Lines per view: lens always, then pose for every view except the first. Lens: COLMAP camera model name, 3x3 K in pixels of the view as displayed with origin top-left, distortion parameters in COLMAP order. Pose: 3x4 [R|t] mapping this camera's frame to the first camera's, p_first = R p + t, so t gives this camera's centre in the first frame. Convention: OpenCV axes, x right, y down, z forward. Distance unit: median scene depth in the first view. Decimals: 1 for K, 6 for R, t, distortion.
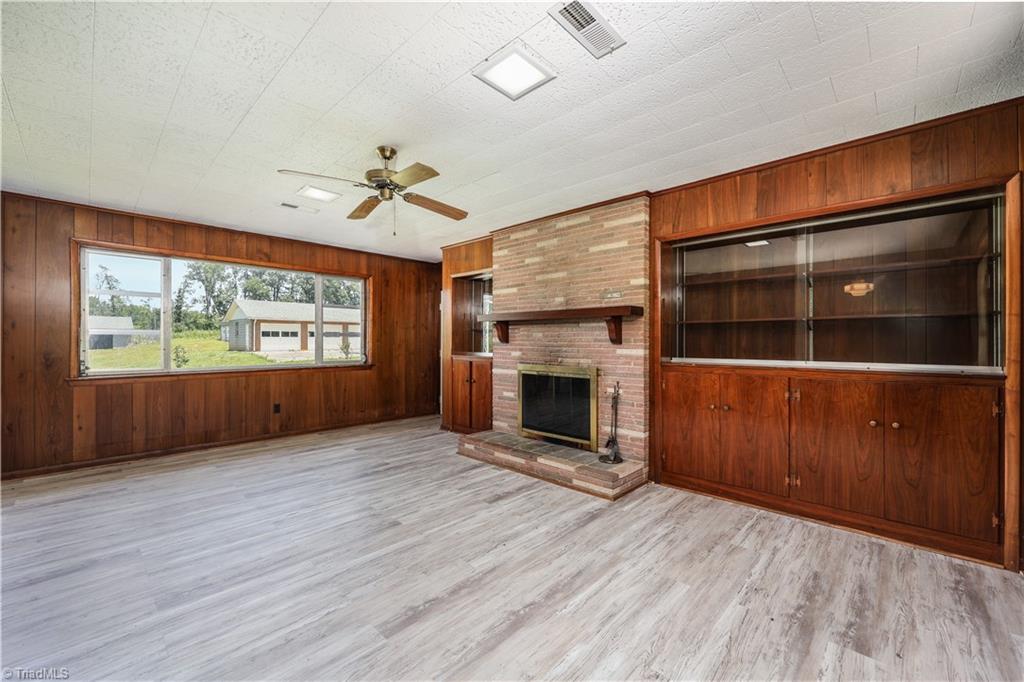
lens RADIAL K [[419.0, 0, 518.1], [0, 419.0, 337.3], [0, 0, 1]] dist [-0.006336, 0.000324]
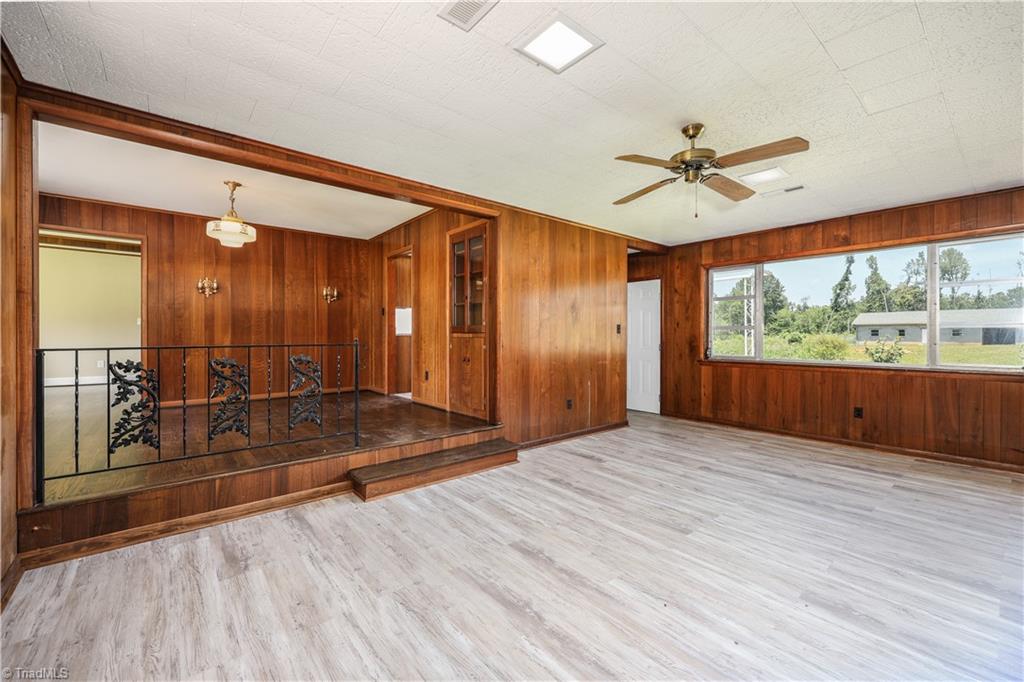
lens RADIAL K [[419.0, 0, 518.4], [0, 419.0, 335.3], [0, 0, 1]] dist [-0.006336, 0.000324]
pose [[-0.123239, 0.002582, -0.992374, 0.499324], [0.006987, 0.999974, 0.001734, 0.005078], [0.992352, -0.006720, -0.123254, 0.559054]]
